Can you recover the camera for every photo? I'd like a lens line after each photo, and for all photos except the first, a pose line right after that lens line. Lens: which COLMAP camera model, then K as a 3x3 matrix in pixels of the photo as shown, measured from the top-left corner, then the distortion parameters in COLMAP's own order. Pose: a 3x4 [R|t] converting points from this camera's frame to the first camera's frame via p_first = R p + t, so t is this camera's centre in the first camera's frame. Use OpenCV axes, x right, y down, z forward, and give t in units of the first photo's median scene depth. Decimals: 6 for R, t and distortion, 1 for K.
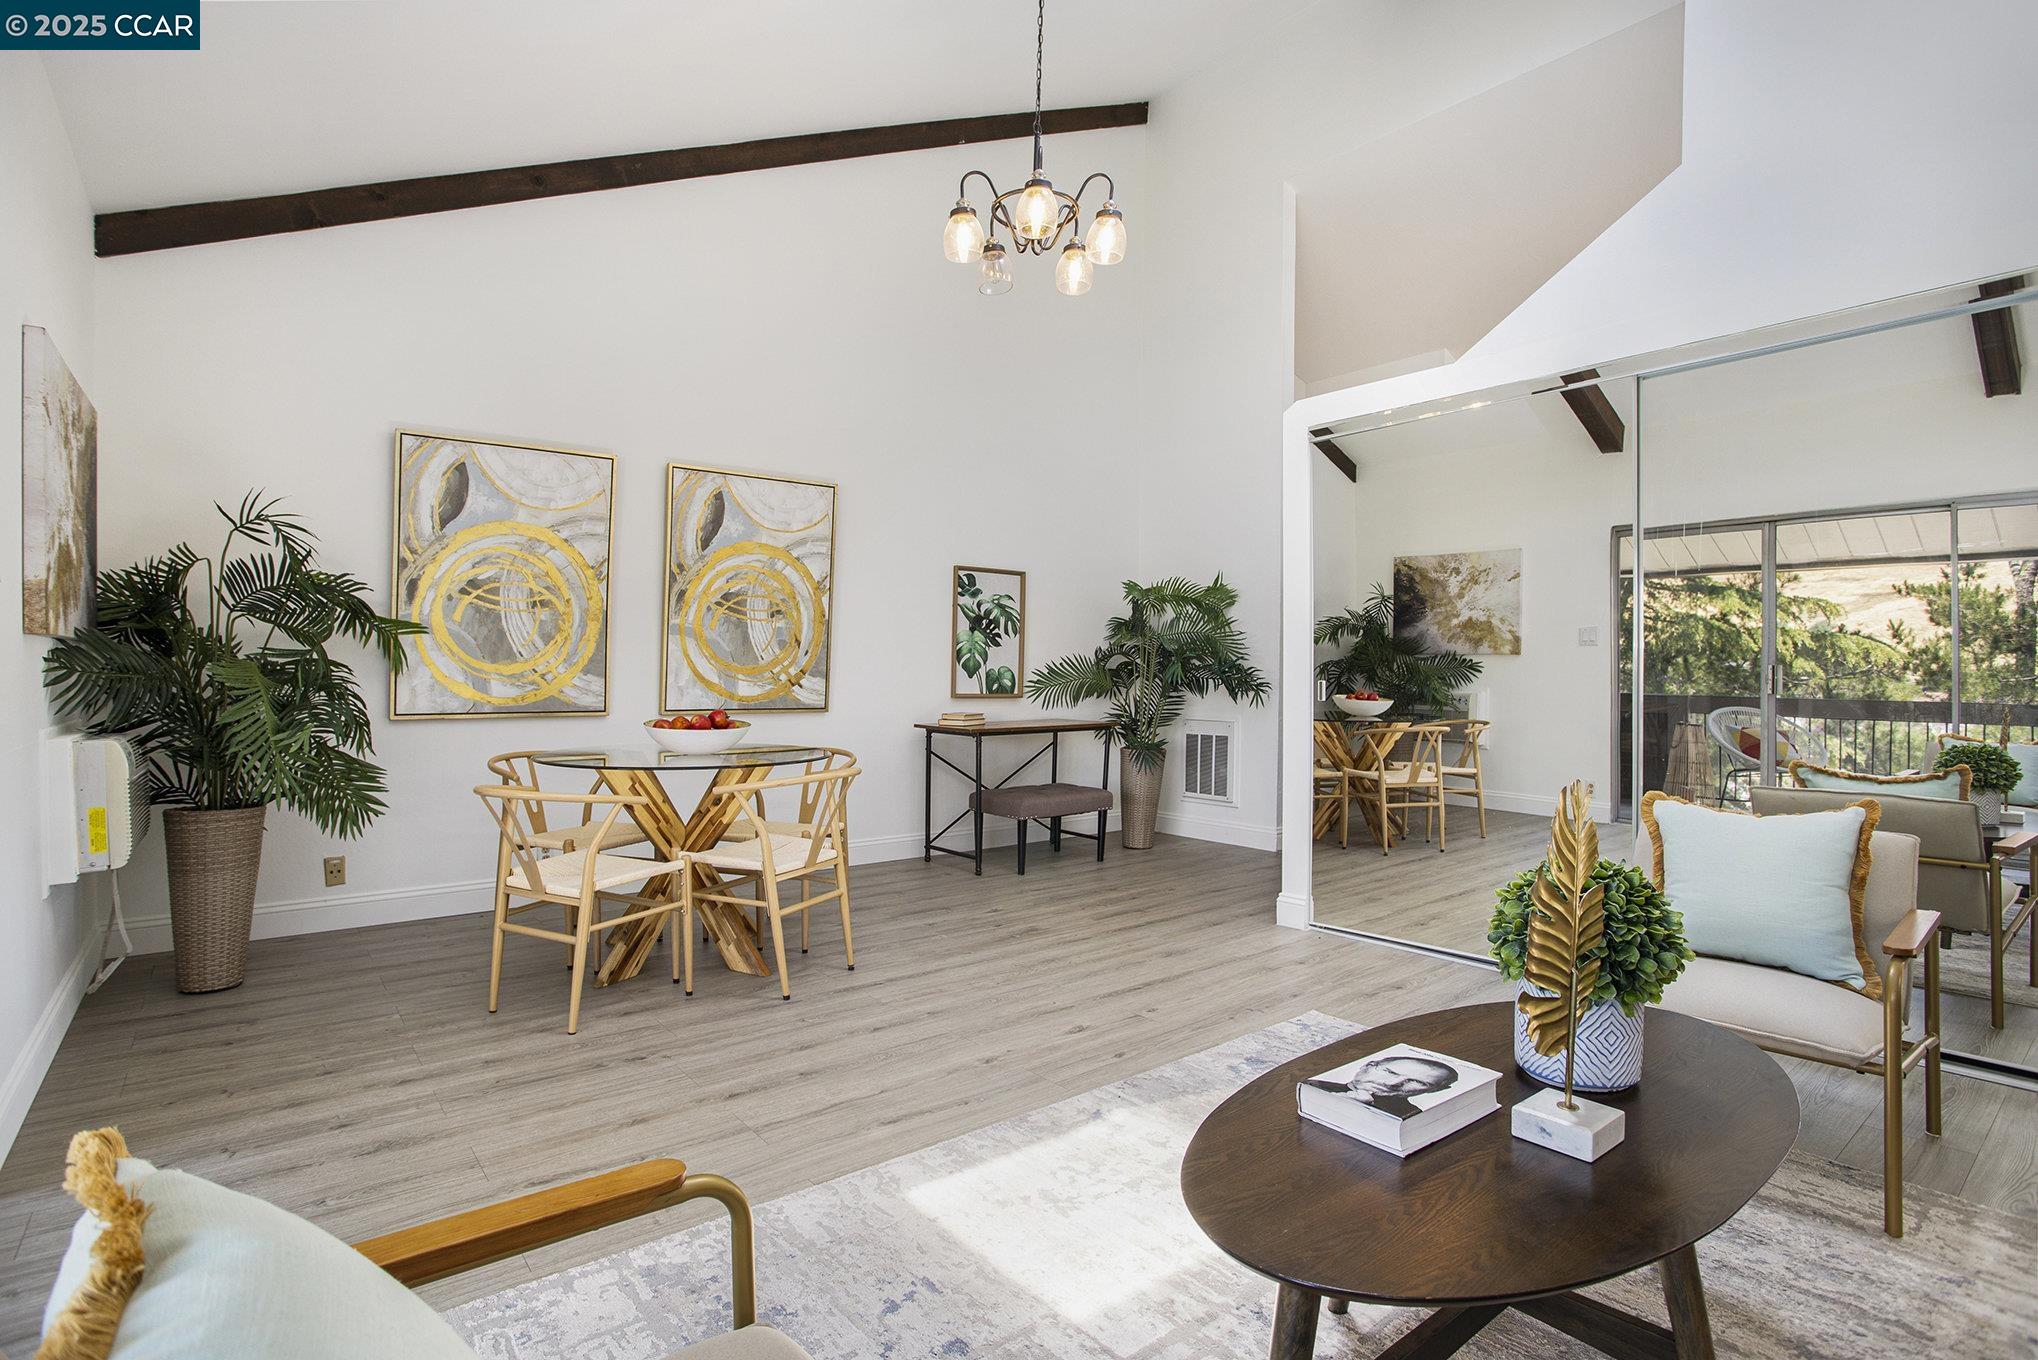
lens RADIAL K [[1008.3, 0, 1005.5], [0, 1008.3, 686.1], [0, 0, 1]] dist [-0.053330, 0.004567]
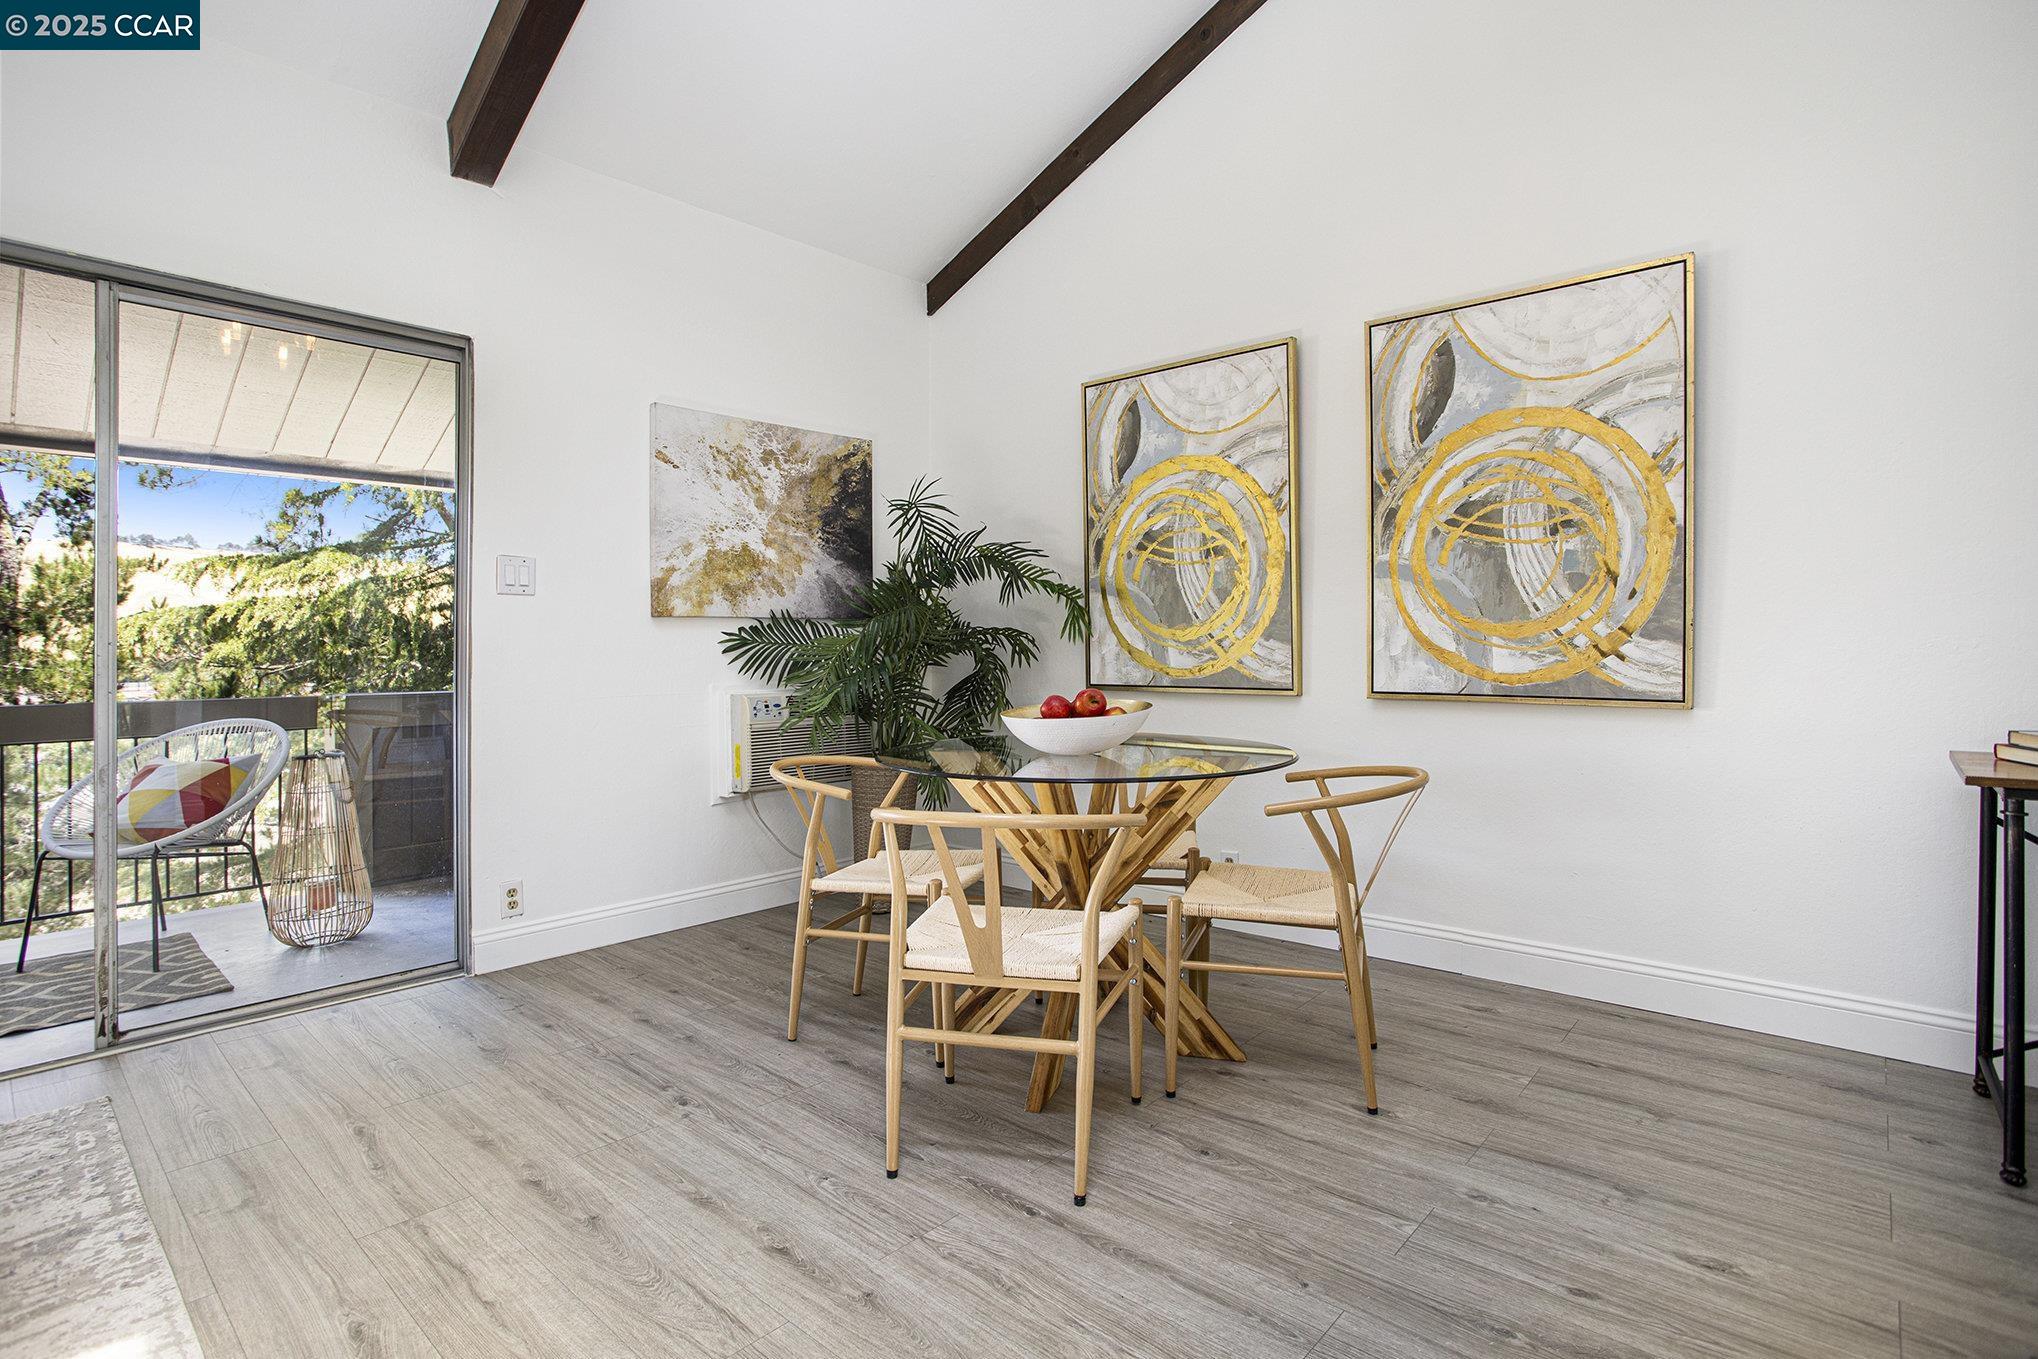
lens RADIAL K [[1008.3, 0, 1020.6], [0, 1008.3, 672.5], [0, 0, 1]] dist [-0.053330, 0.004567]
pose [[0.182265, 0.013269, -0.983160, 0.296170], [-0.011587, 0.999868, 0.011346, 0.006569], [0.983181, 0.009324, 0.182395, 0.696367]]
